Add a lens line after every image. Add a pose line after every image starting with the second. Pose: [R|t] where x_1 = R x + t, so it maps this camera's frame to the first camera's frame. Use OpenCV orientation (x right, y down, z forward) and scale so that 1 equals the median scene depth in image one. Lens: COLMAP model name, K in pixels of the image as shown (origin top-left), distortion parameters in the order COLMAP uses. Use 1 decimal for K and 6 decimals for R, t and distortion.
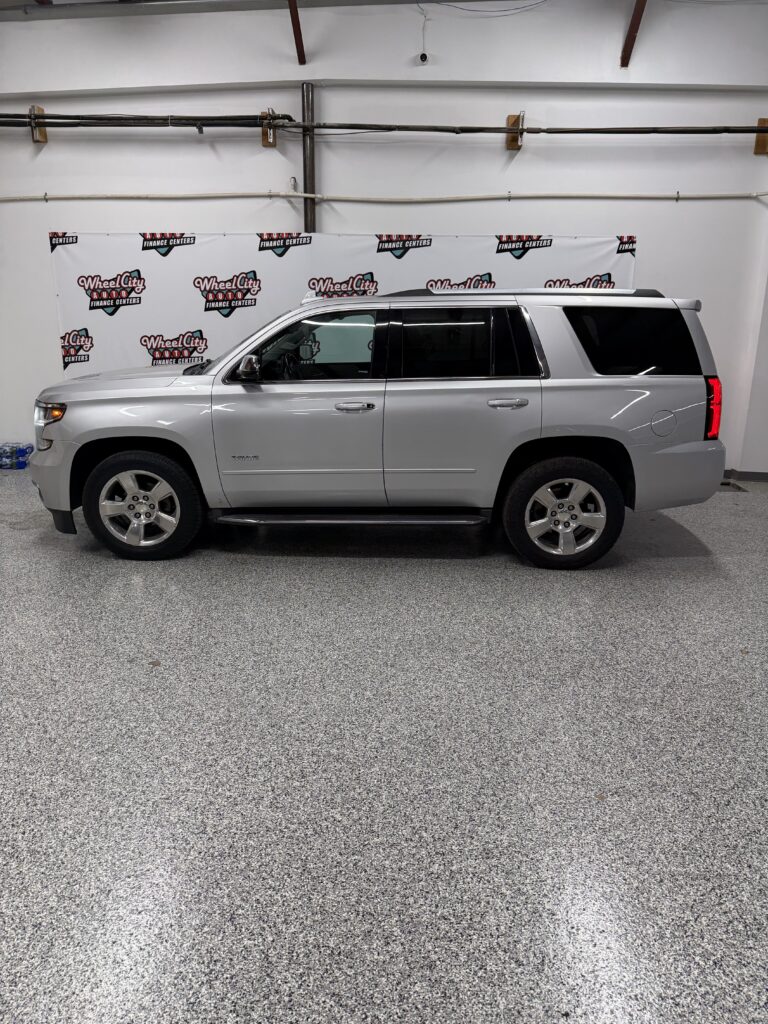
lens RADIAL K [[696.6, 0, 387.5], [0, 696.6, 497.4], [0, 0, 1]] dist [0.013743, -0.026173]
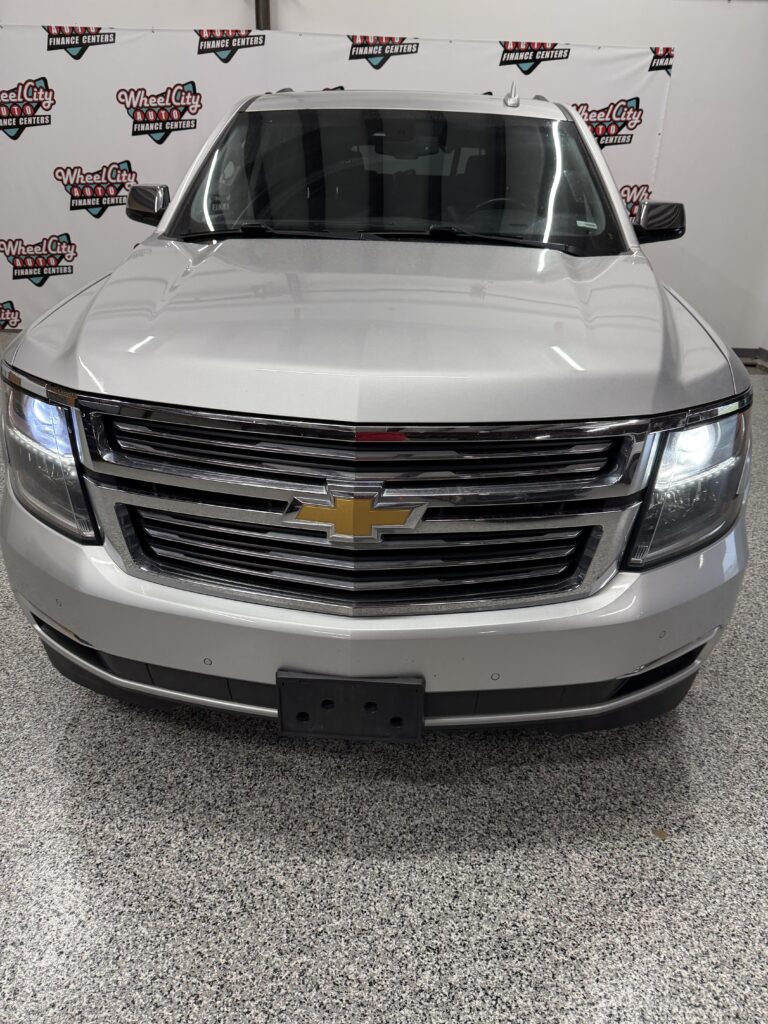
lens RADIAL K [[696.6, 0, 387.5], [0, 696.6, 497.4], [0, 0, 1]] dist [0.013743, -0.026173]
pose [[0.999261, 0.006462, 0.037898, 0.004237], [-0.013168, 0.983677, 0.179459, -0.019569], [-0.036120, -0.179825, 0.983035, 0.355404]]
